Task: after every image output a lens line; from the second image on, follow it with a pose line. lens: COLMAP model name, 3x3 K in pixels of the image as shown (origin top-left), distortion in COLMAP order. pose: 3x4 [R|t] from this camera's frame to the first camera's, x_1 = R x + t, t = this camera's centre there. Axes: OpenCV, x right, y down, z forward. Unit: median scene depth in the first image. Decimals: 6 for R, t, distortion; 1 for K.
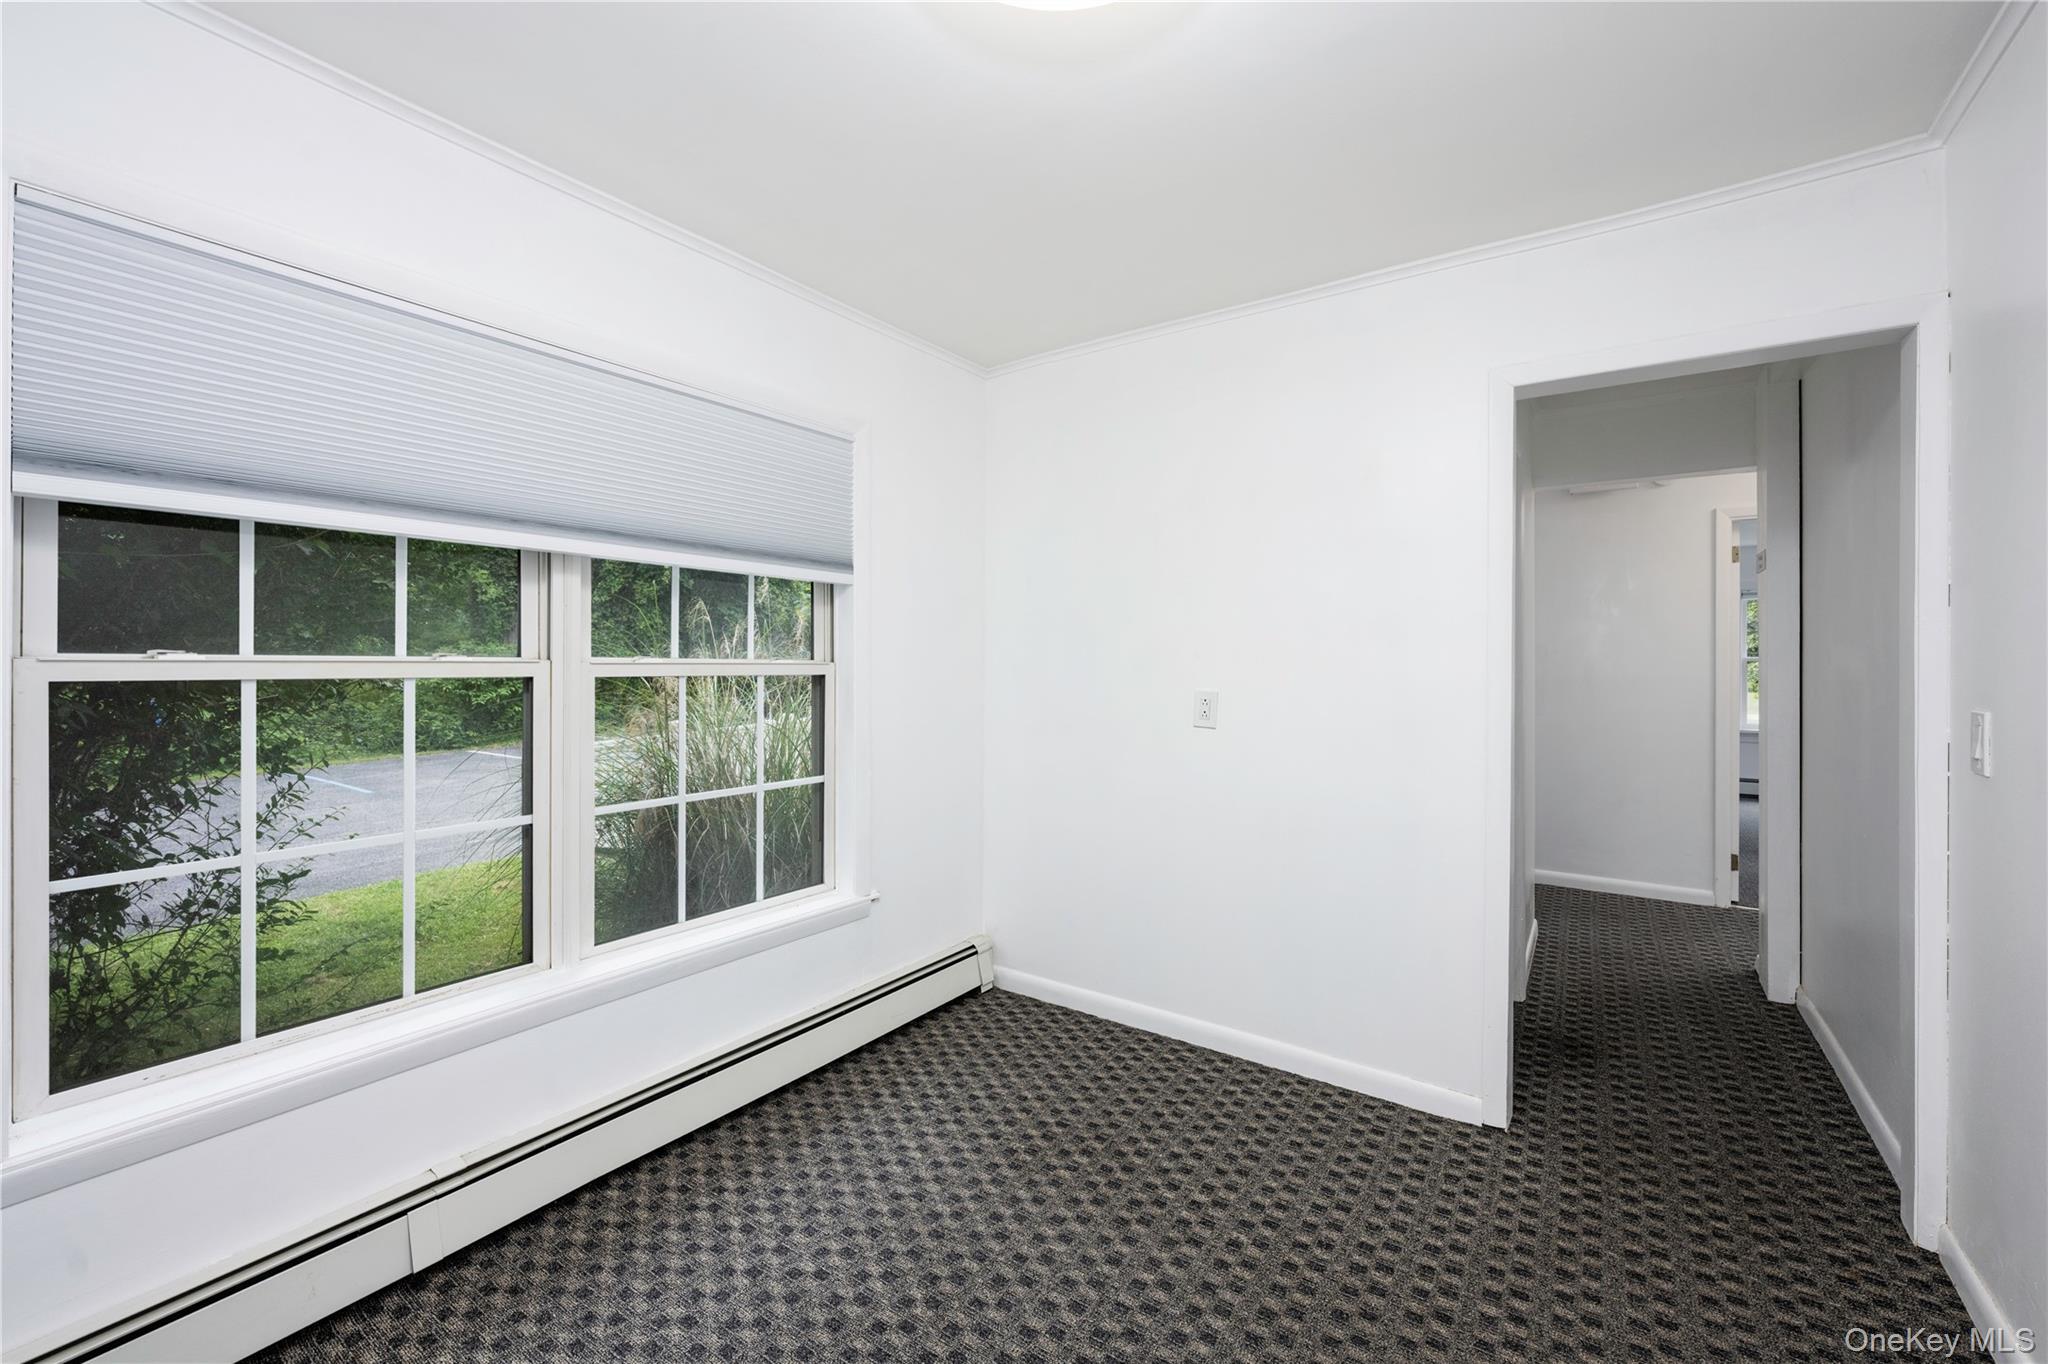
lens RADIAL K [[816.0, 0, 1027.0], [0, 816.0, 663.1], [0, 0, 1]] dist [-0.001301, -0.000226]
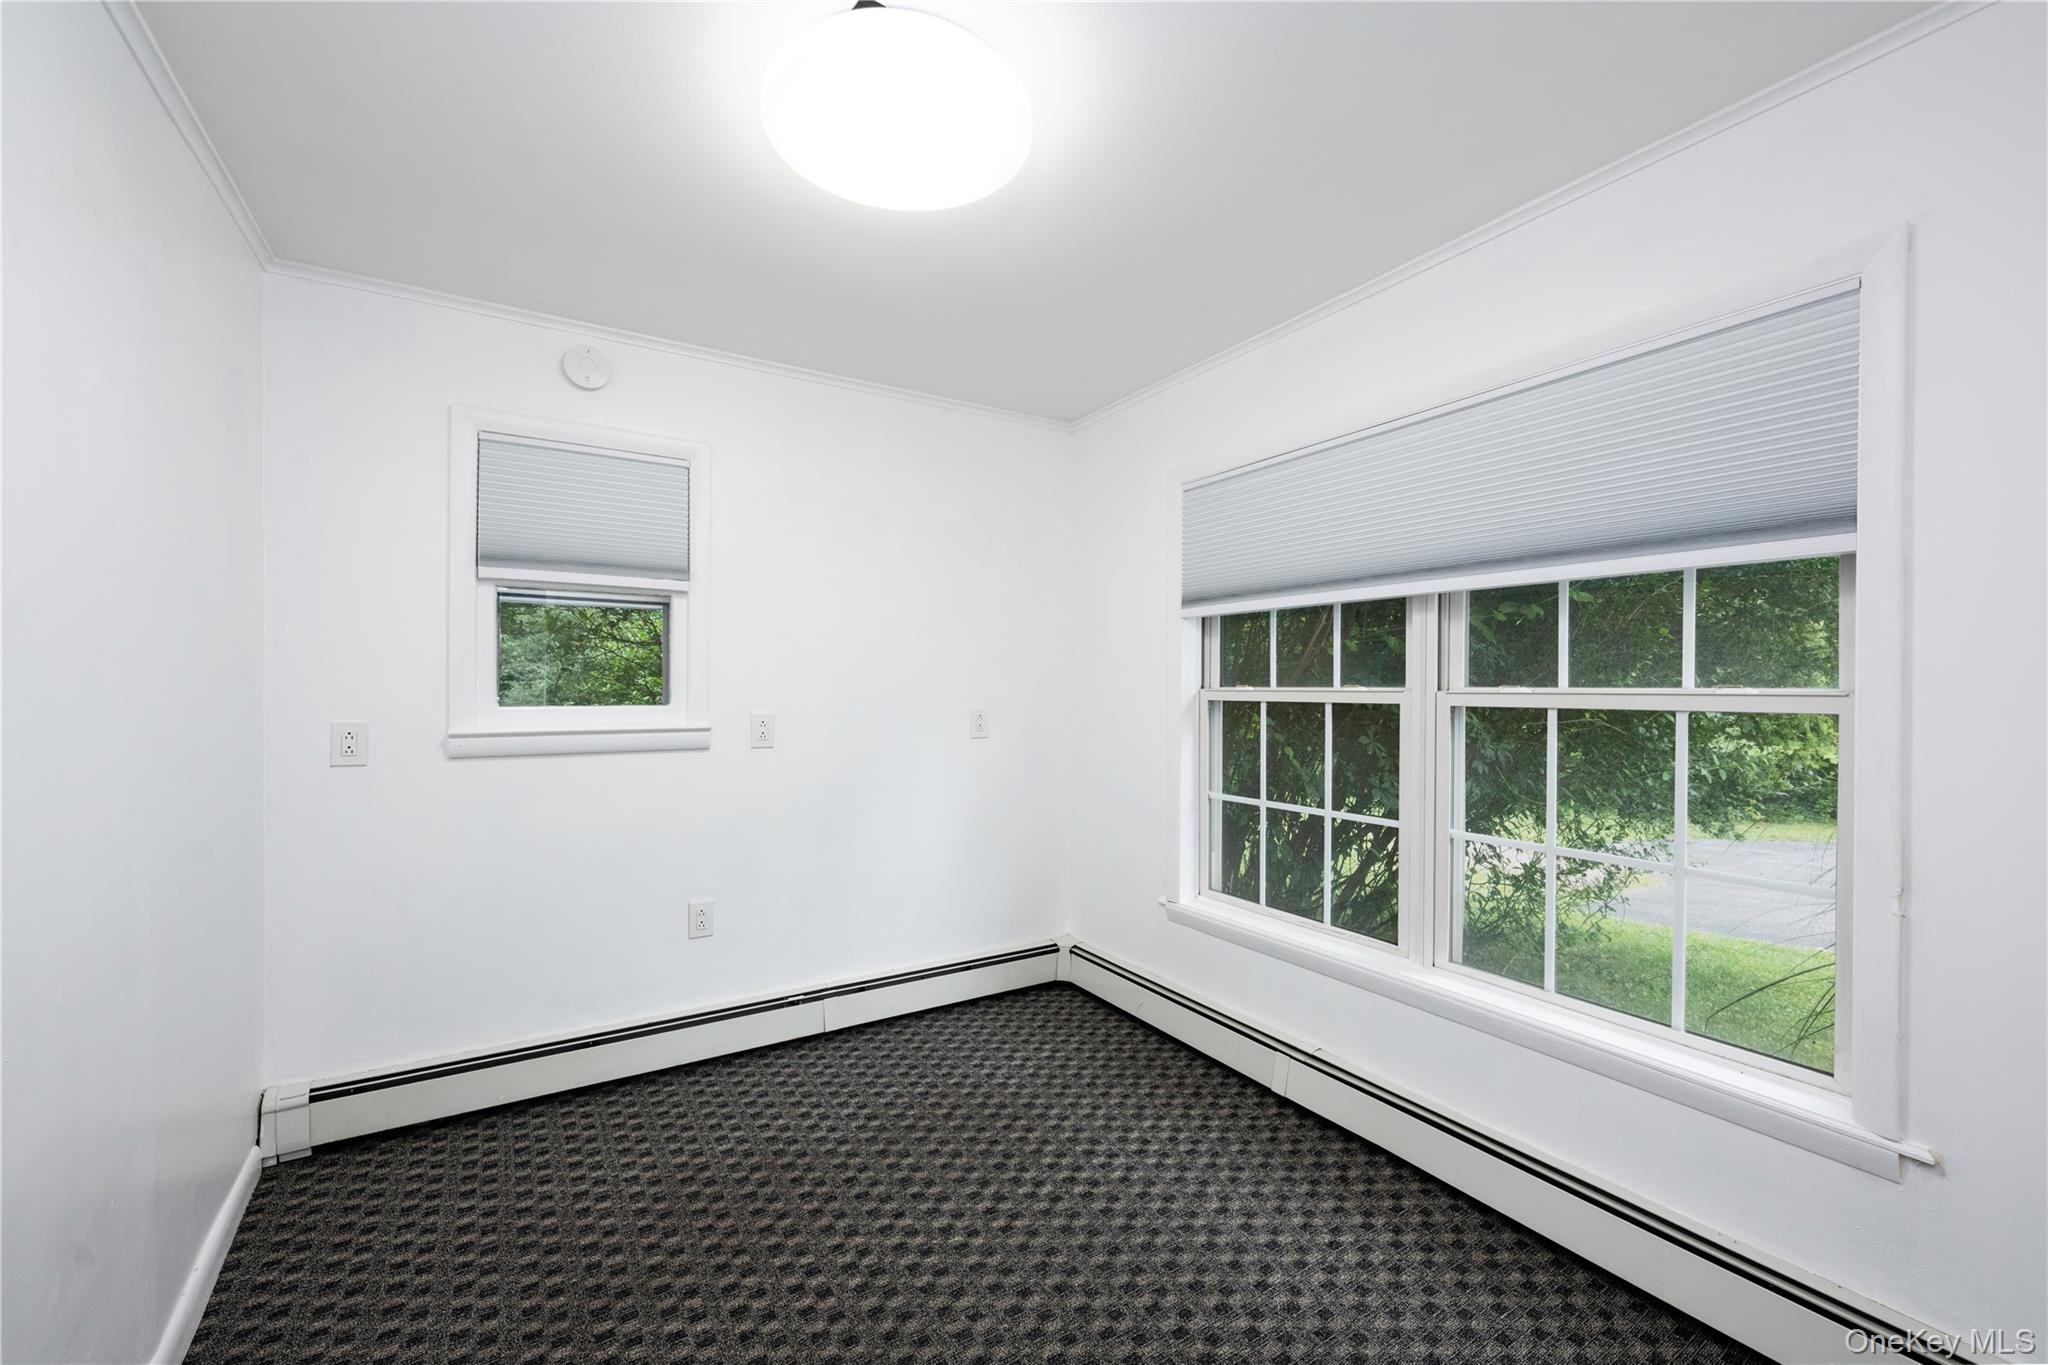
lens RADIAL K [[816.0, 0, 1024.9], [0, 816.0, 693.2], [0, 0, 1]] dist [-0.001301, -0.000226]
pose [[-0.387406, -0.001373, -0.921908, 0.684802], [-0.007689, 0.999969, 0.001741, 0.002598], [0.921877, 0.007763, -0.387405, 0.941743]]
